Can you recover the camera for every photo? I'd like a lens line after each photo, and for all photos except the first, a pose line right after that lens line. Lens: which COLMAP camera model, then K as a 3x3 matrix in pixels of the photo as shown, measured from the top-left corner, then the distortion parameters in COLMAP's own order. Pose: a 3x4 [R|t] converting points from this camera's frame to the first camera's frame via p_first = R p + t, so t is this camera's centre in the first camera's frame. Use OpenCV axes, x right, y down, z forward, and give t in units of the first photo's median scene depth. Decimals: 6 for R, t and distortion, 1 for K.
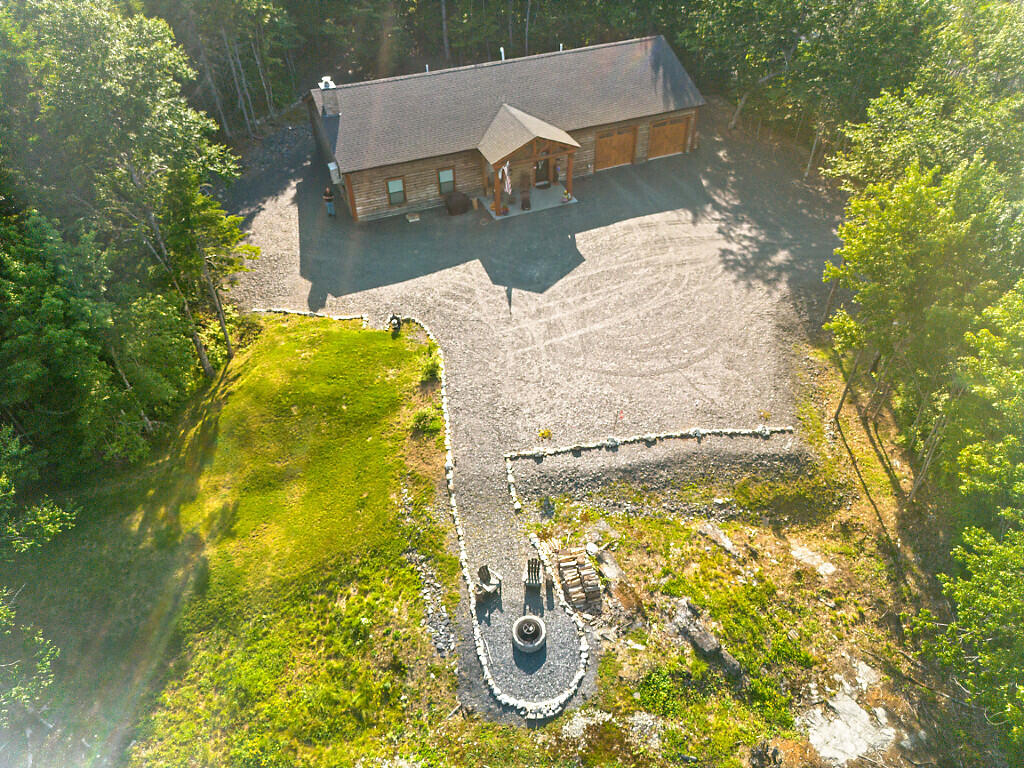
lens RADIAL K [[719.8, 0, 512.0], [0, 719.8, 384.0], [0, 0, 1]] dist [0.061910, -0.065827]
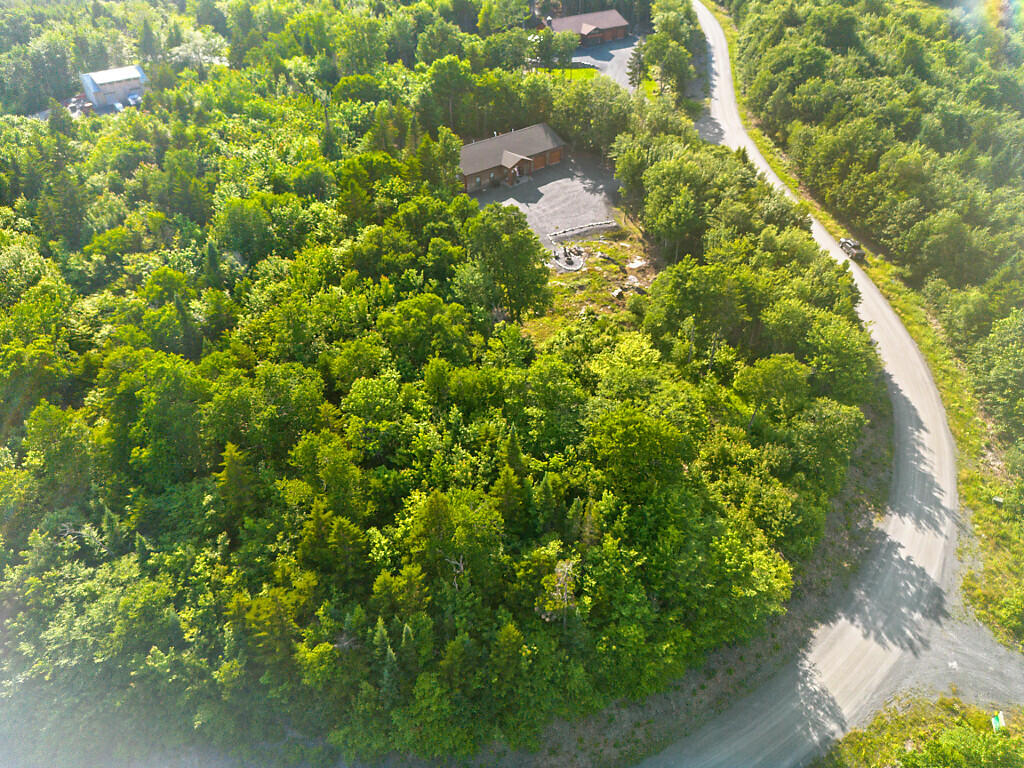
lens RADIAL K [[719.8, 0, 512.0], [0, 719.8, 384.0], [0, 0, 1]] dist [0.061910, -0.065827]
pose [[0.955071, -0.174410, 0.239627, -0.953654], [0.193169, 0.979510, -0.056978, 0.809854], [-0.224779, 0.100707, 0.969192, -1.989155]]
